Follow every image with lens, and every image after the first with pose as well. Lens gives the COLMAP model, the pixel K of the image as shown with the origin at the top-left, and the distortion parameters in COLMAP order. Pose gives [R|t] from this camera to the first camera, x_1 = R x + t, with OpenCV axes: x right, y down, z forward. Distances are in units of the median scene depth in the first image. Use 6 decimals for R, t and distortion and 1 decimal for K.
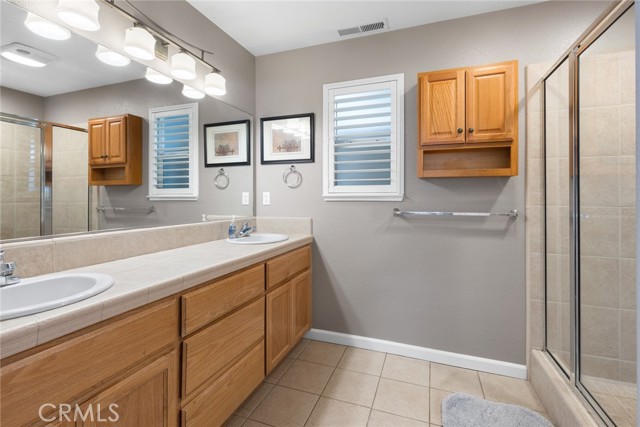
lens RADIAL K [[292.4, 0, 322.2], [0, 292.4, 199.0], [0, 0, 1]] dist [0.002016, 0.000507]
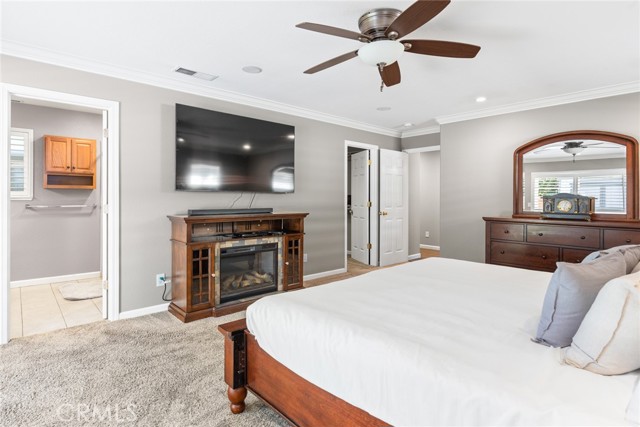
lens RADIAL K [[340.4, 0, 321.7], [0, 340.4, 195.2], [0, 0, 1]] dist [-0.000894, 0.001150]
pose [[0.477046, 0.001350, 0.878877, -0.813709], [-0.002371, 0.999997, -0.000250, -0.032083], [-0.878875, -0.001965, 0.477048, -1.777033]]
